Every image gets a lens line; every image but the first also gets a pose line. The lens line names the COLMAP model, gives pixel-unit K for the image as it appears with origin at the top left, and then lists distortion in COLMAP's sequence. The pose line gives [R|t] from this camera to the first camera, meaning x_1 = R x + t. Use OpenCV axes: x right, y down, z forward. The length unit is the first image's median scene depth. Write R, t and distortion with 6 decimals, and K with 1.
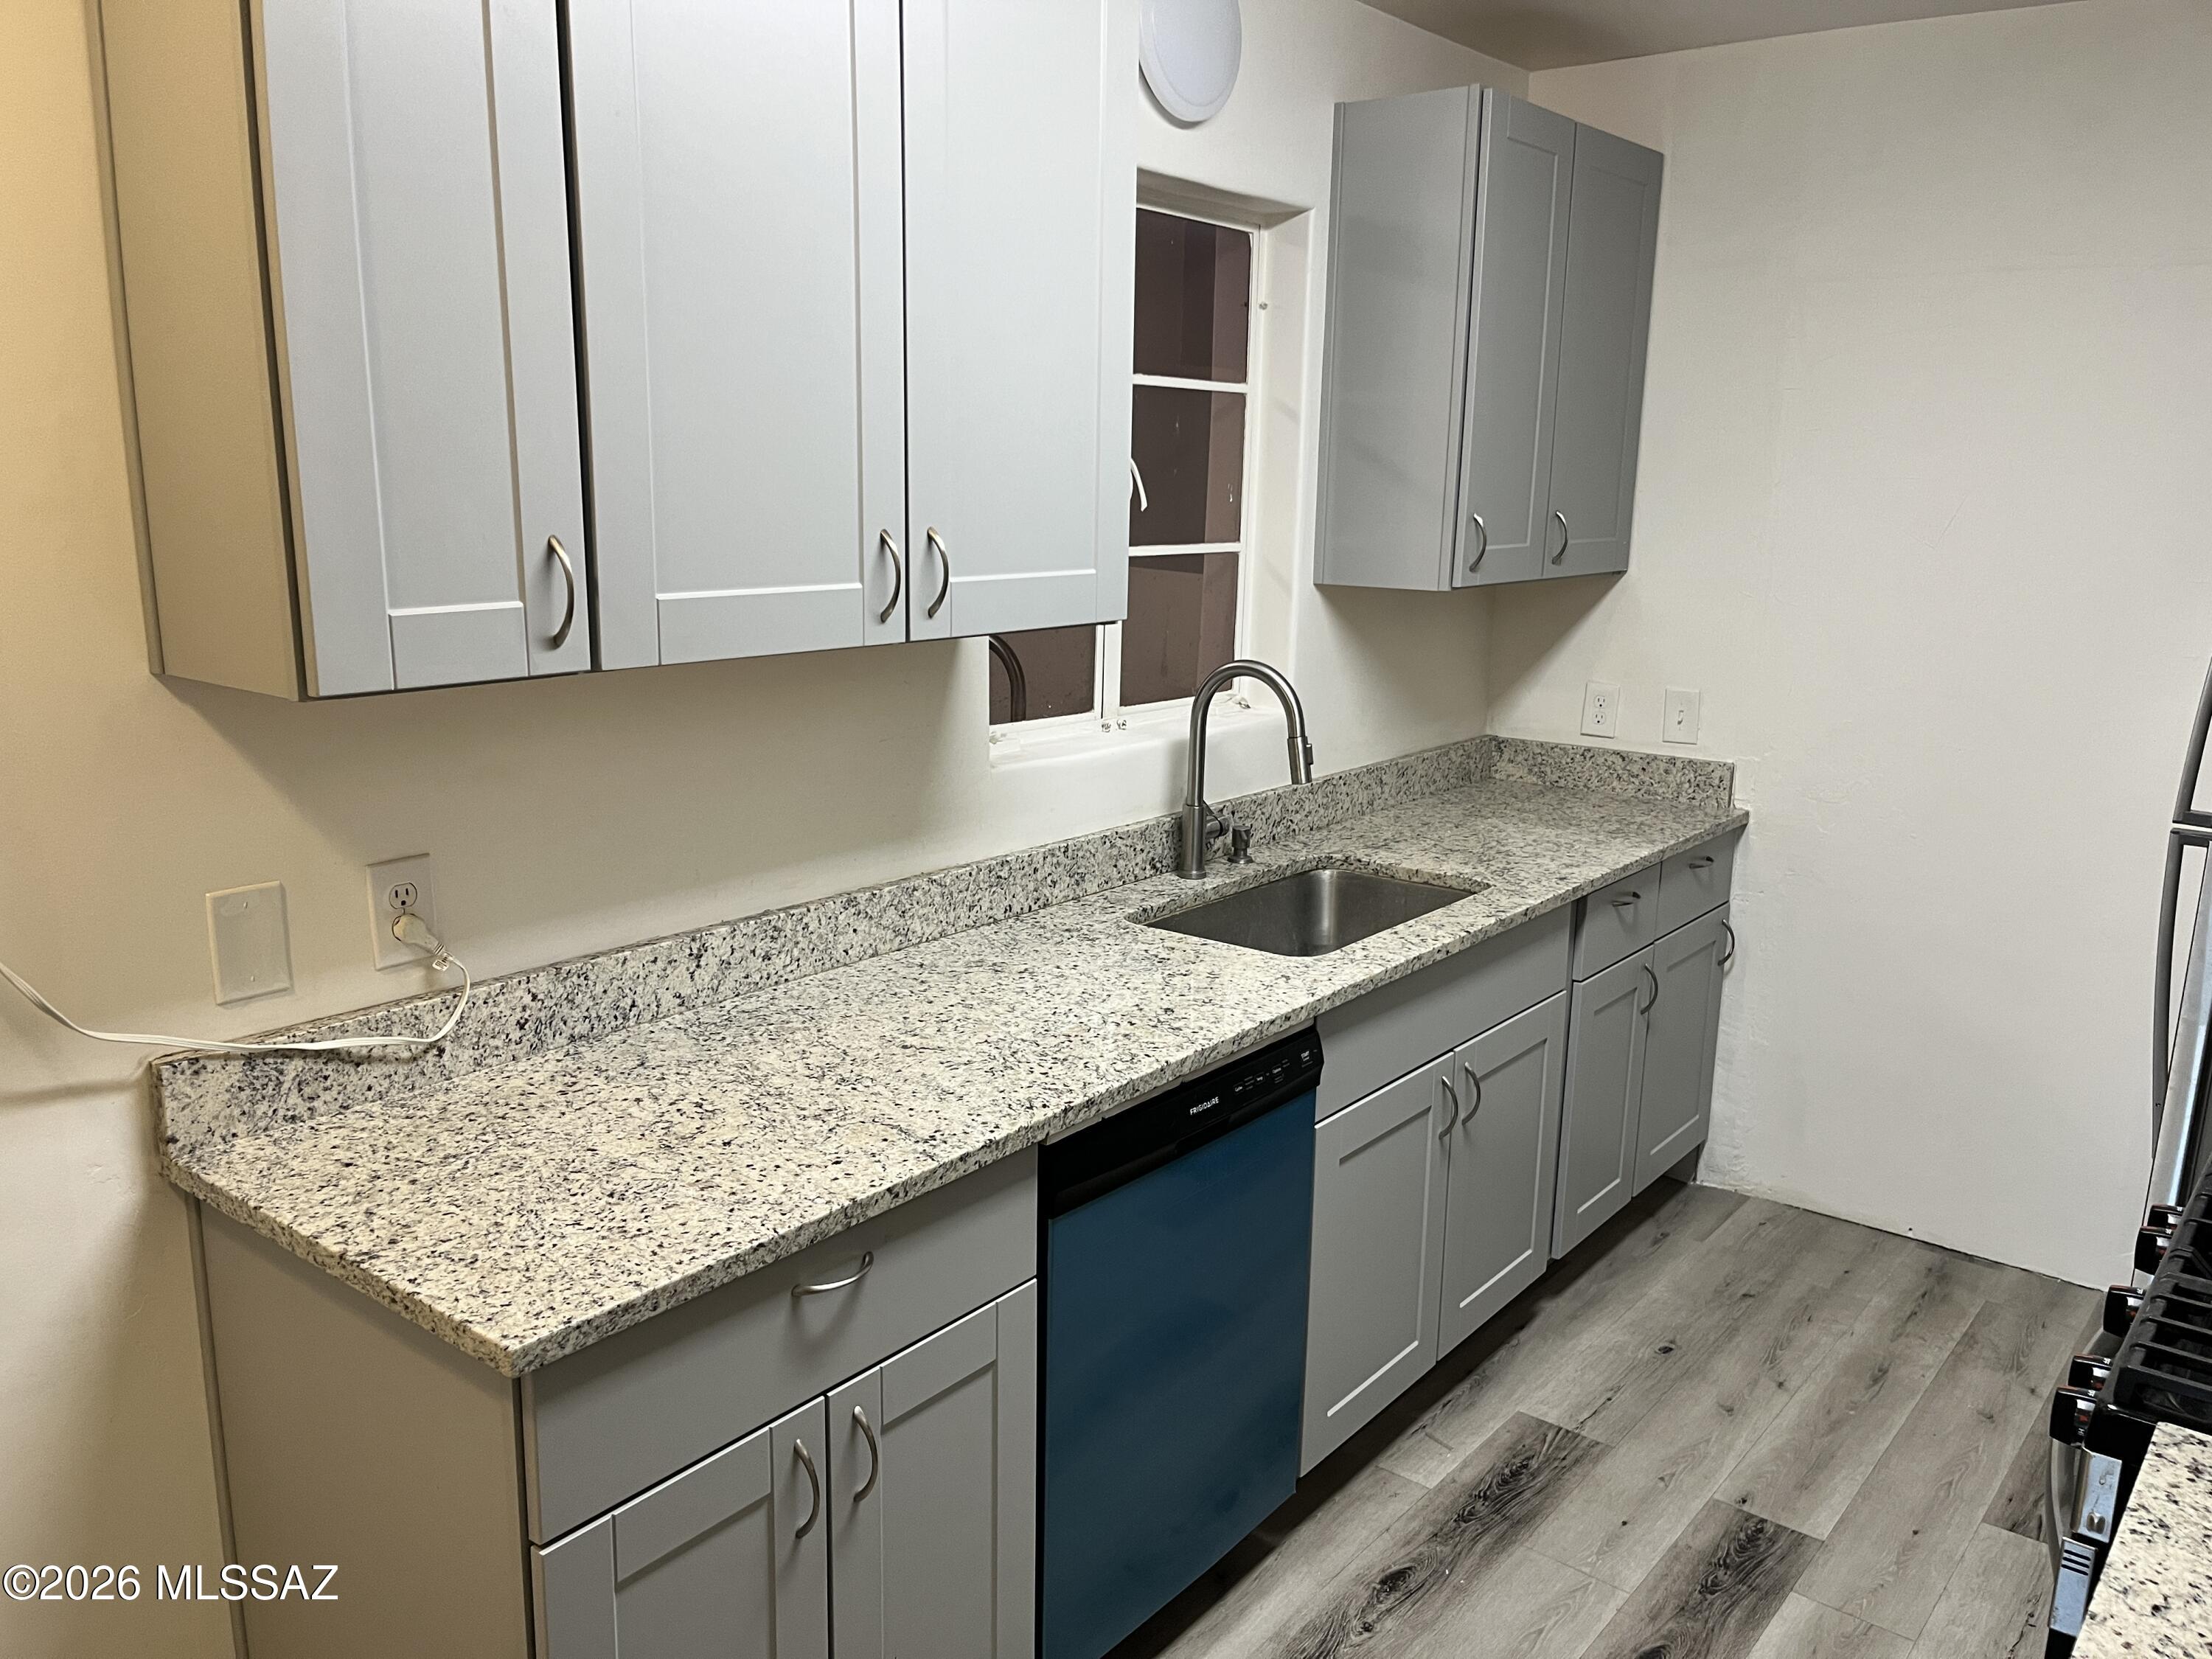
lens RADIAL K [[1687.1, 0, 1101.8], [0, 1687.1, 833.5], [0, 0, 1]] dist [0.045217, -0.040397]
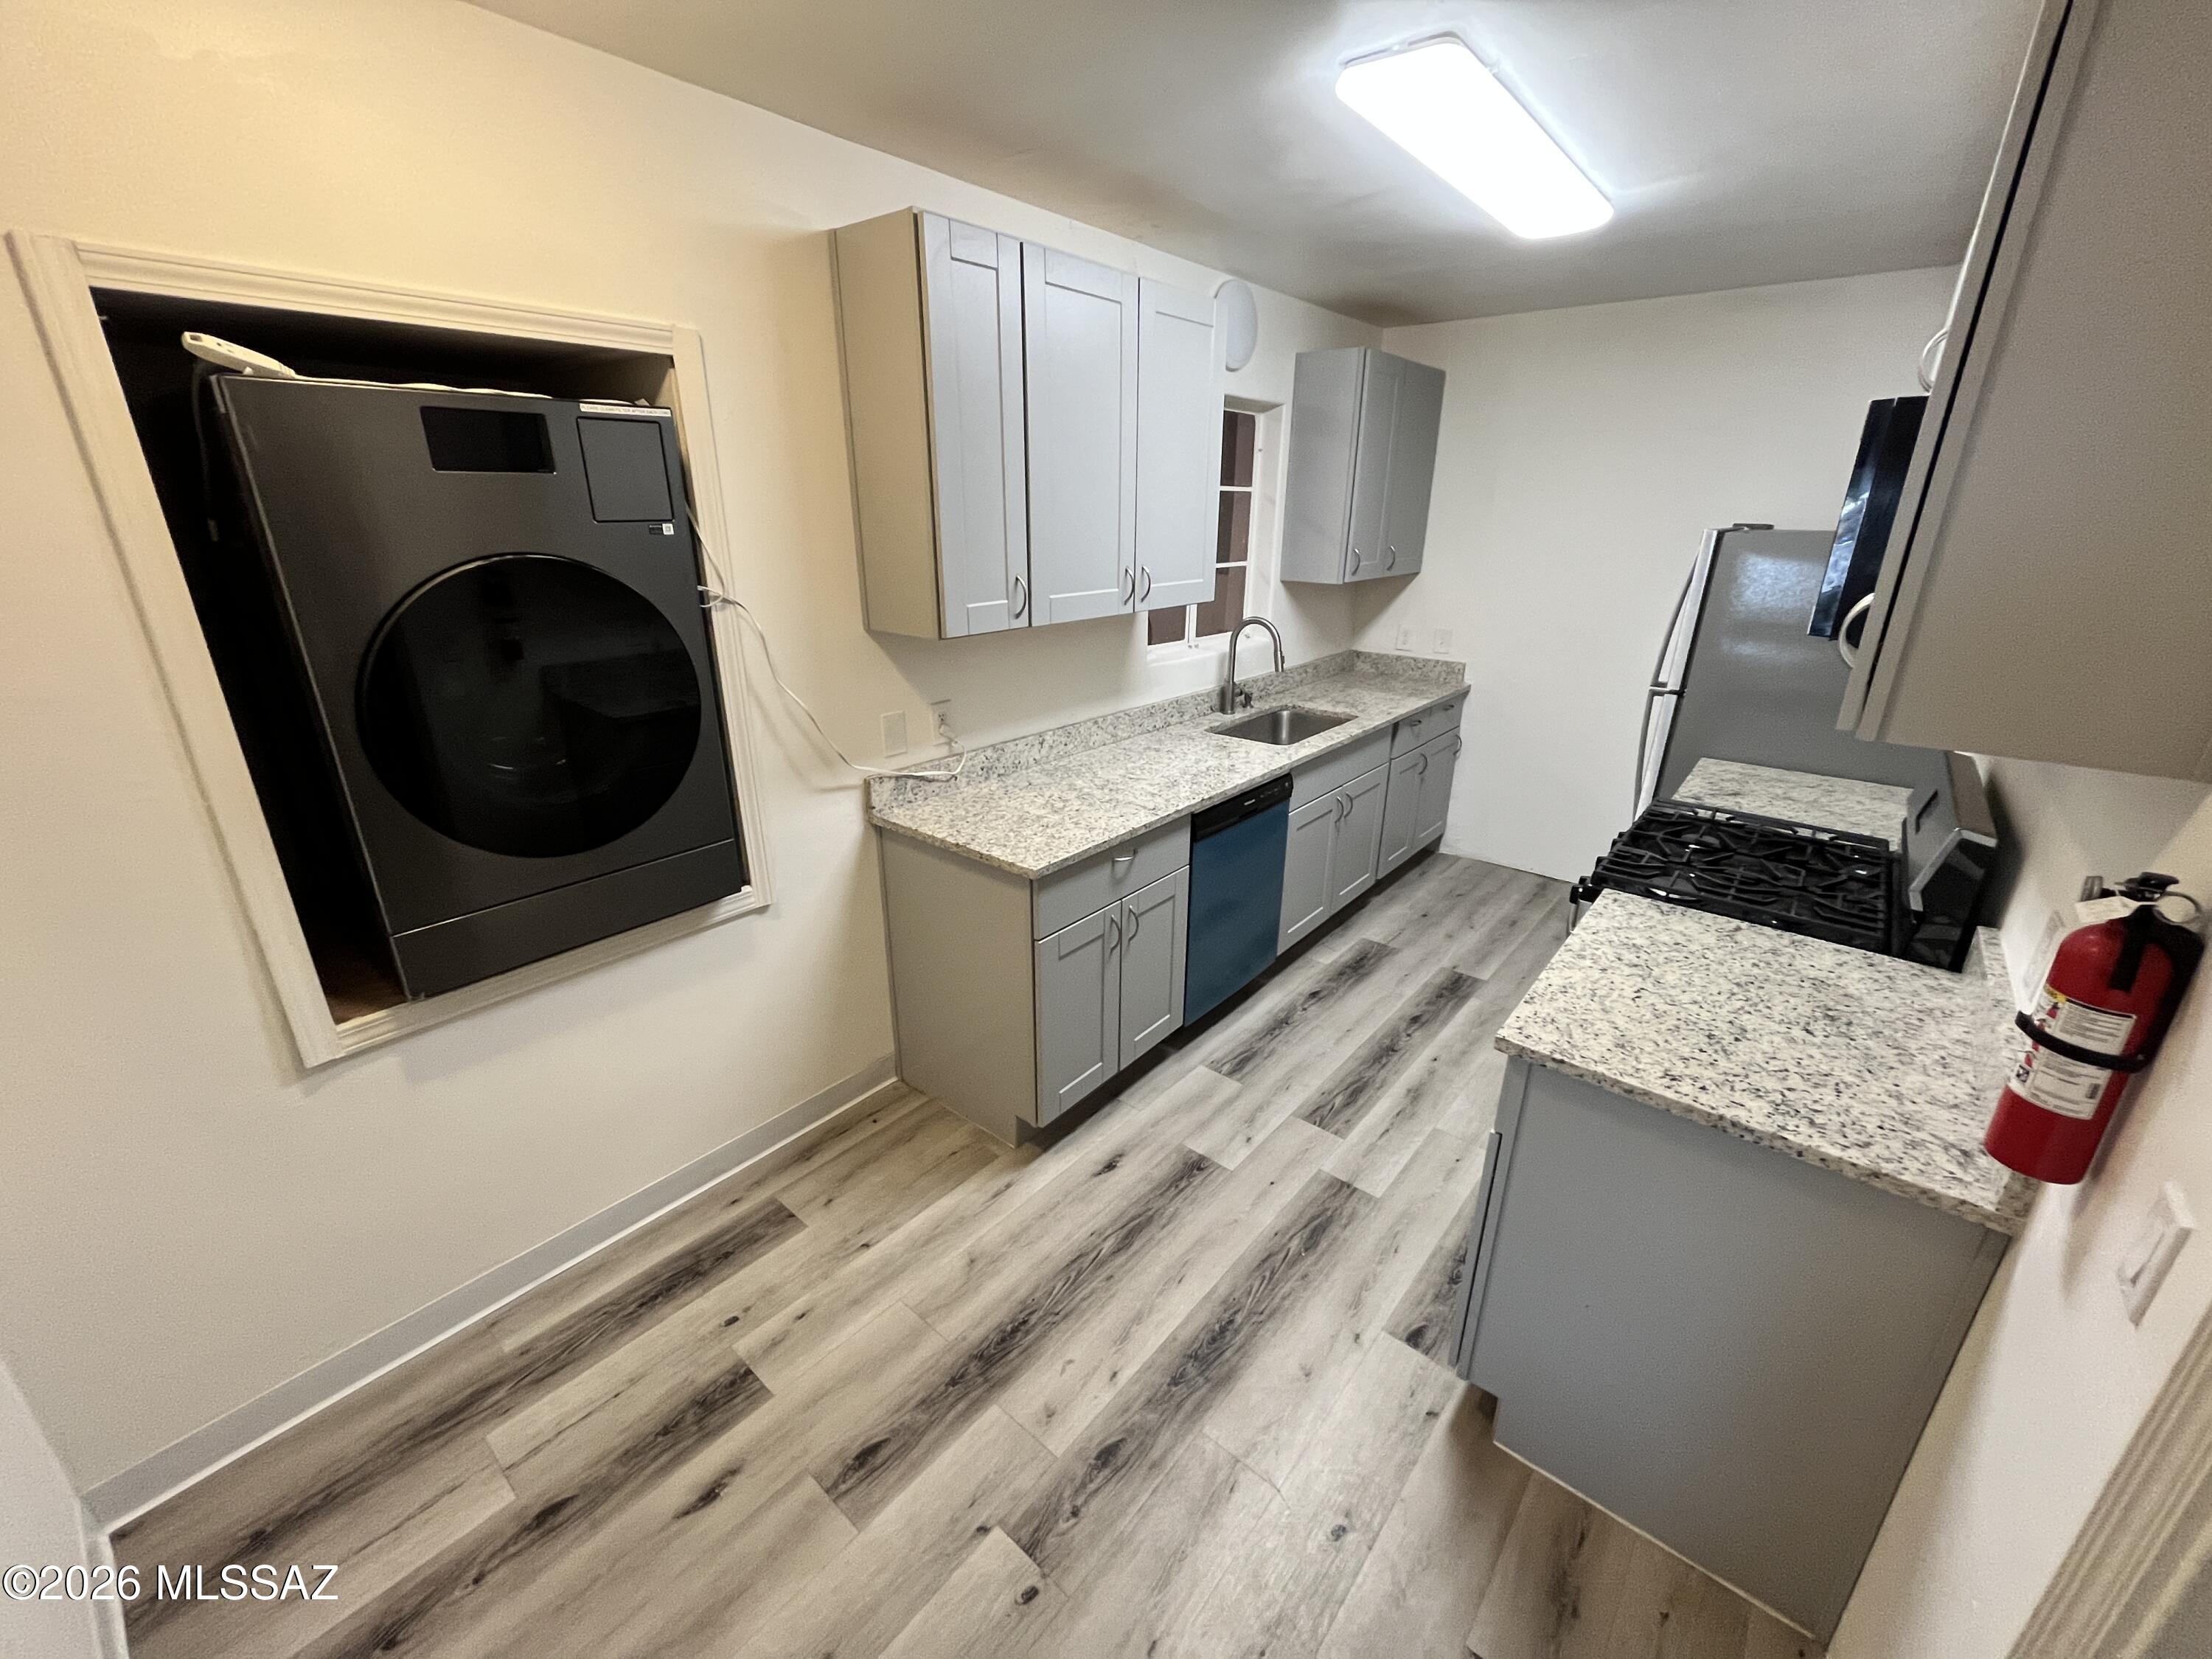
lens RADIAL K [[892.8, 0, 1113.4], [0, 892.8, 830.1], [0, 0, 1]] dist [-0.002950, 0.000870]
pose [[0.999951, -0.003457, -0.009256, -0.109166], [0.004712, 0.990253, 0.139202, 0.015160], [0.008684, -0.139239, 0.990221, -0.266668]]
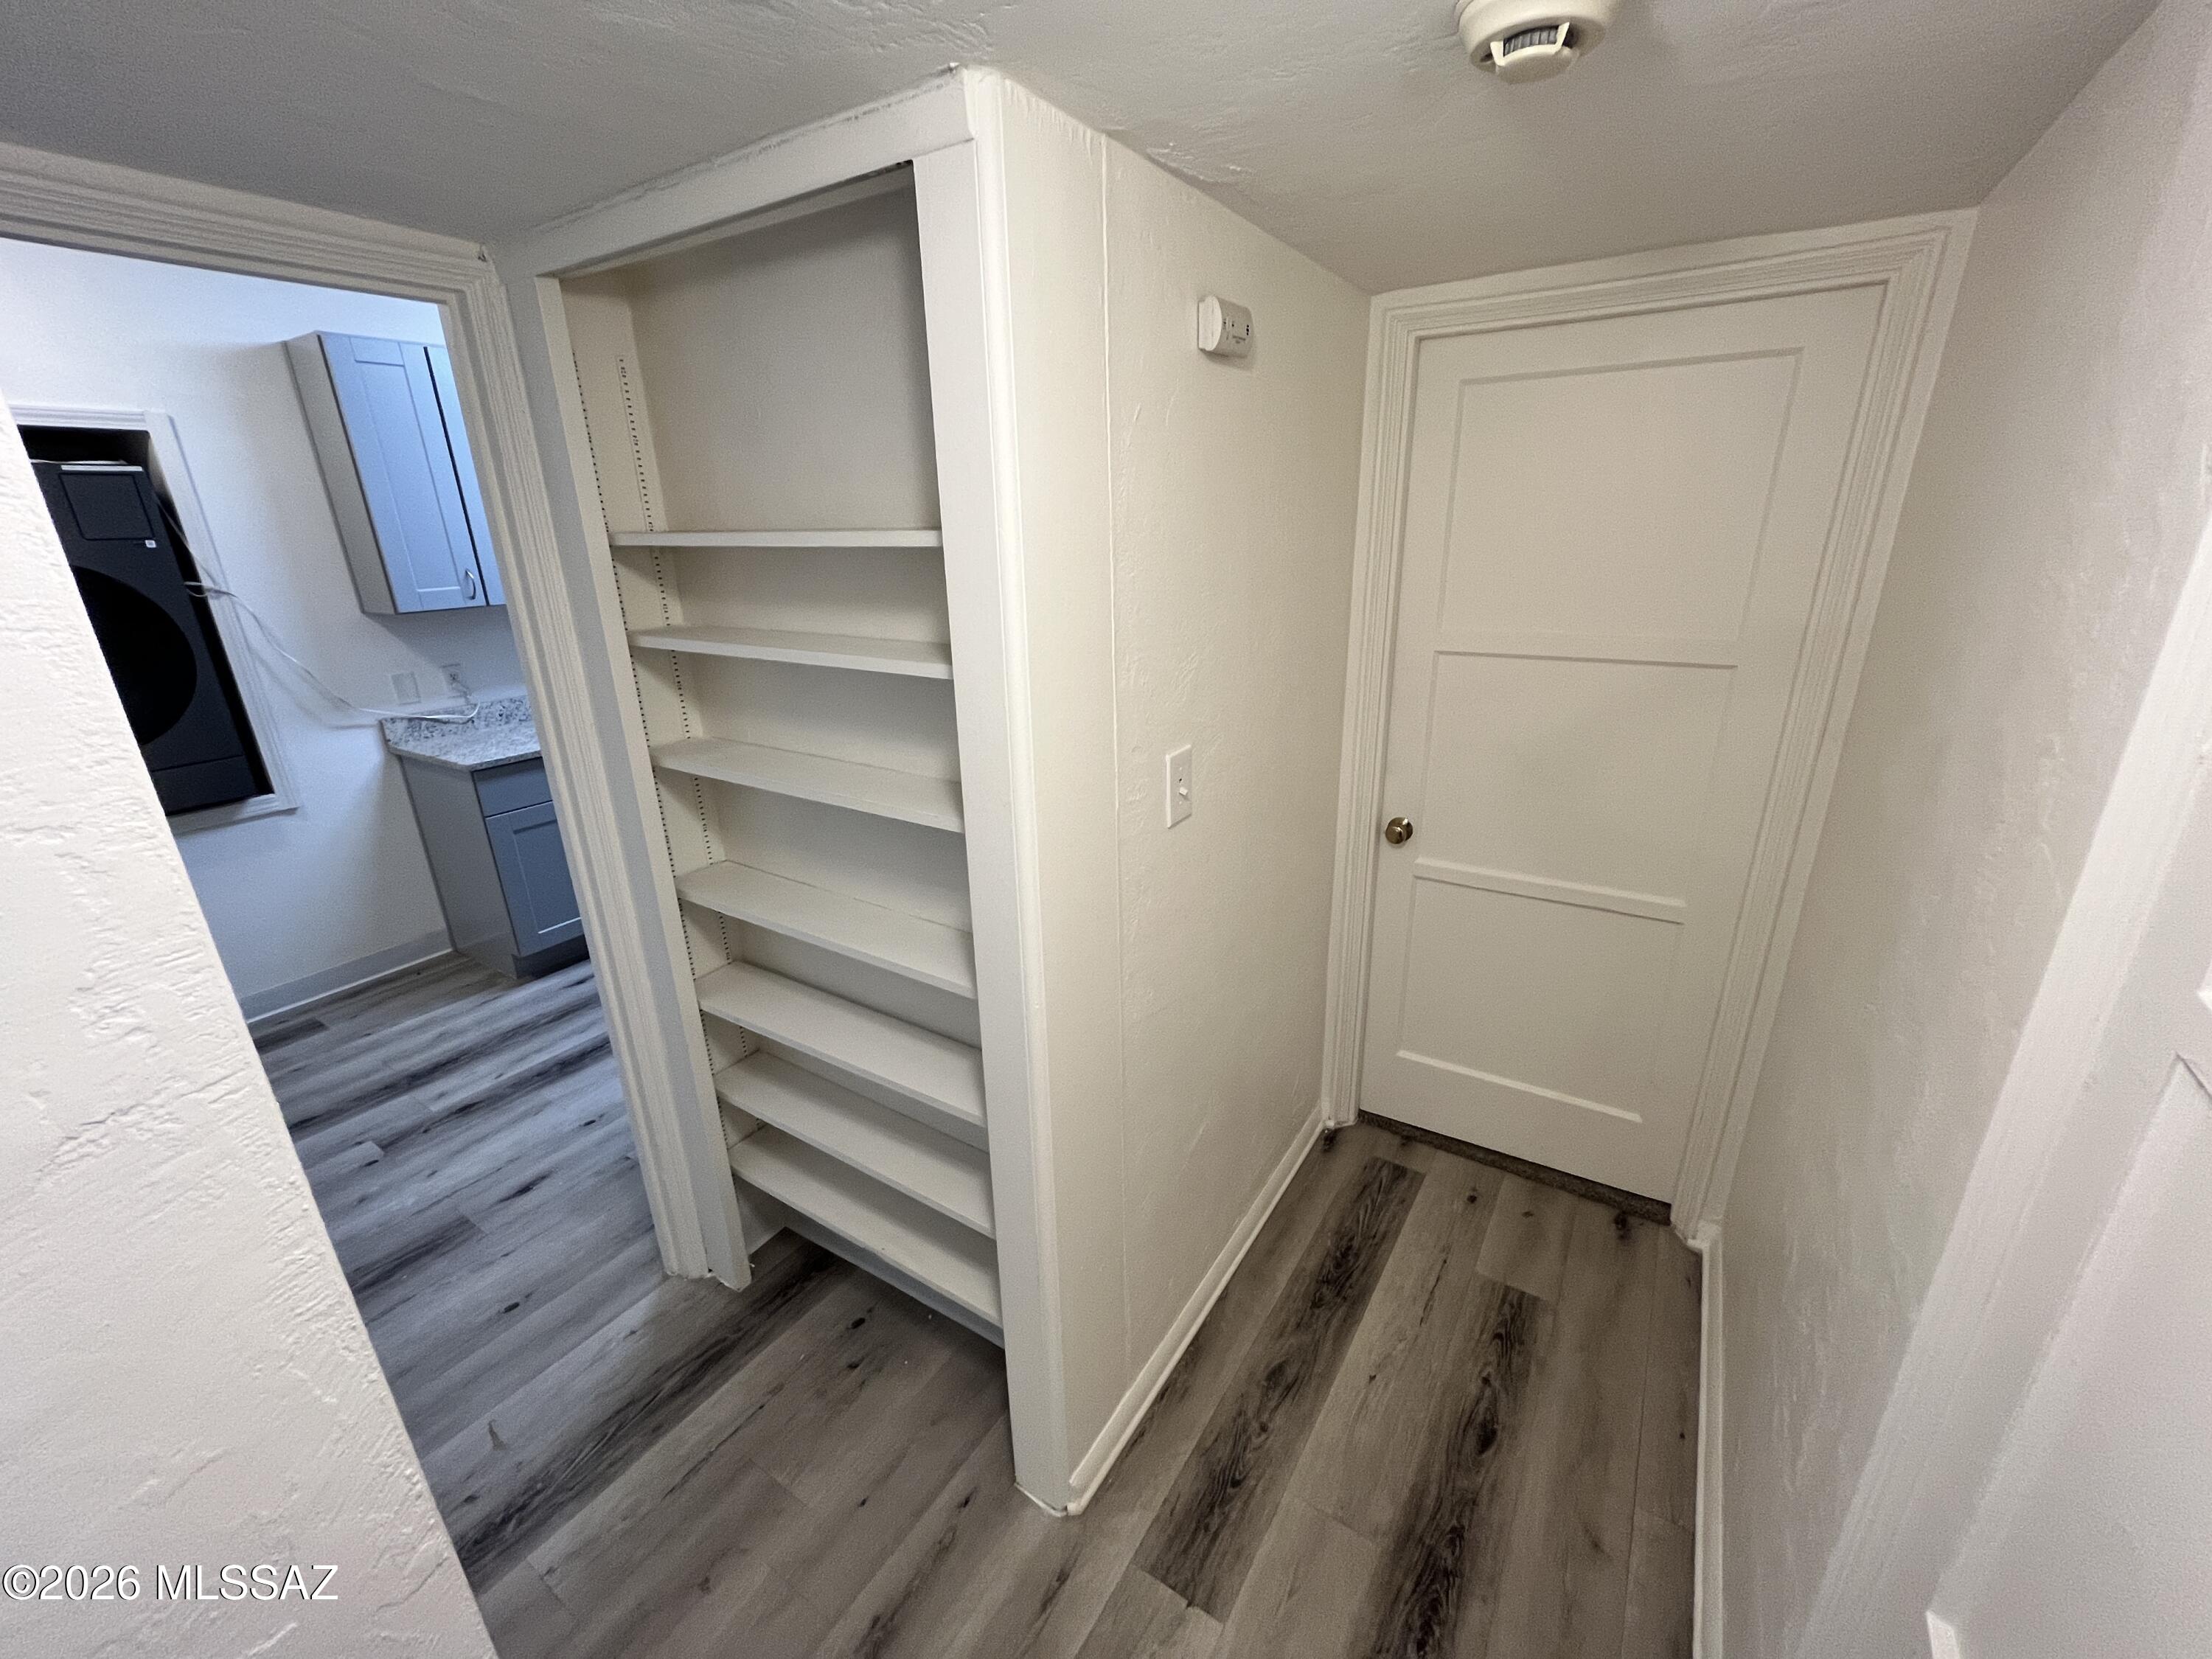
lens RADIAL K [[892.8, 0, 1100.9], [0, 892.8, 832.8], [0, 0, 1]] dist [-0.002950, 0.000870]
pose [[0.993831, -0.069829, 0.086165, 0.566143], [0.058550, 0.990158, 0.127119, 0.154137], [-0.094194, -0.121290, 0.988138, -0.758159]]
